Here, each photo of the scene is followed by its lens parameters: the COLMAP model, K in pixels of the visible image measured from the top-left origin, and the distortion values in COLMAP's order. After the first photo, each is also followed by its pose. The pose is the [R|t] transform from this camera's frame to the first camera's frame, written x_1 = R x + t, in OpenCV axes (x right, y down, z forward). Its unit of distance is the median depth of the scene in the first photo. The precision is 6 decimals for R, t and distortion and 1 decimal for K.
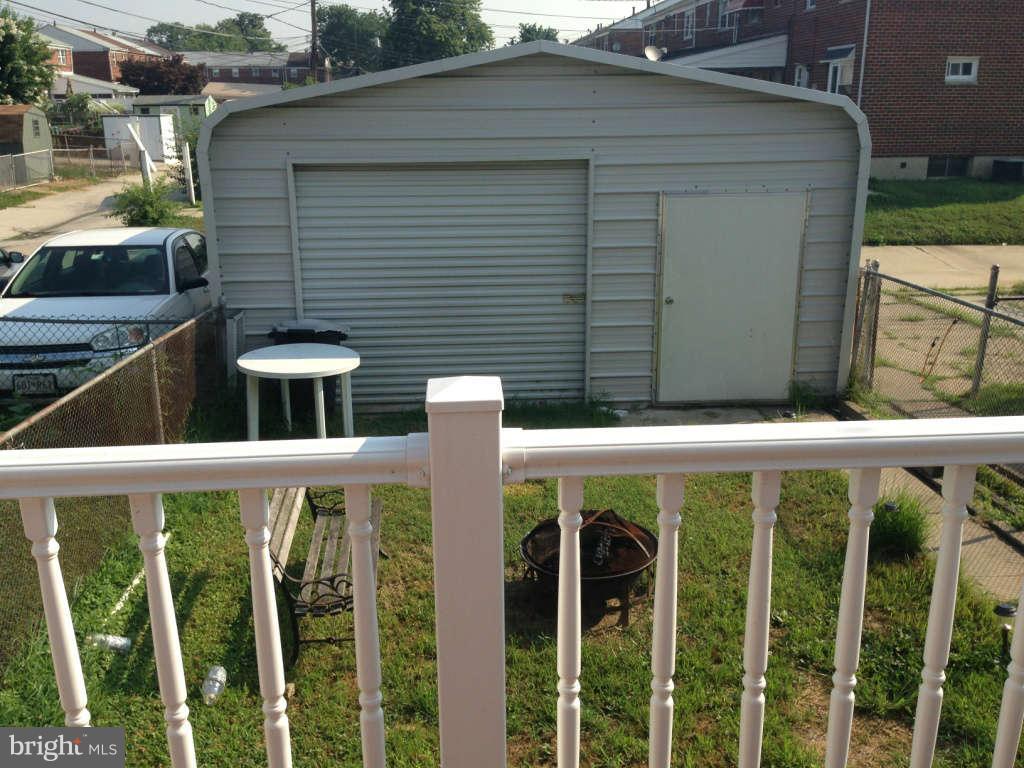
lens RADIAL K [[948.1, 0, 512.0], [0, 948.1, 384.0], [0, 0, 1]] dist [0.127650, -0.200344]
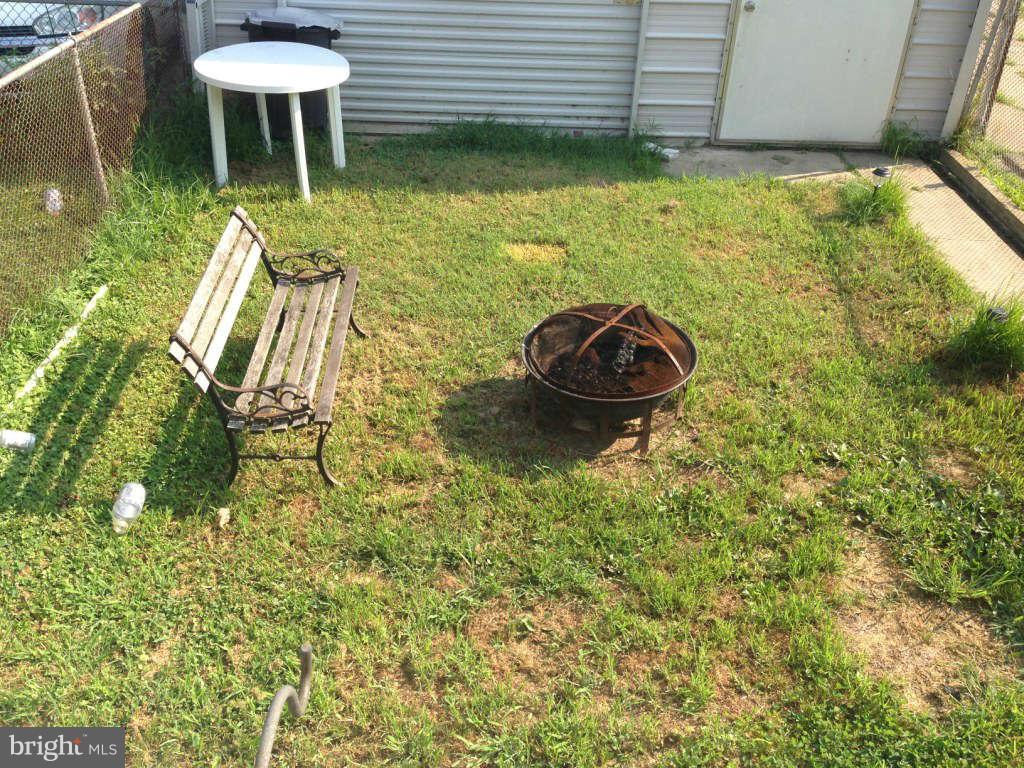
lens RADIAL K [[948.1, 0, 512.0], [0, 948.1, 384.0], [0, 0, 1]] dist [0.127650, -0.200344]
pose [[0.997285, 0.066153, -0.032349, 0.025976], [-0.052890, 0.949128, 0.310416, -0.043521], [0.051239, -0.307863, 0.950050, 0.214090]]
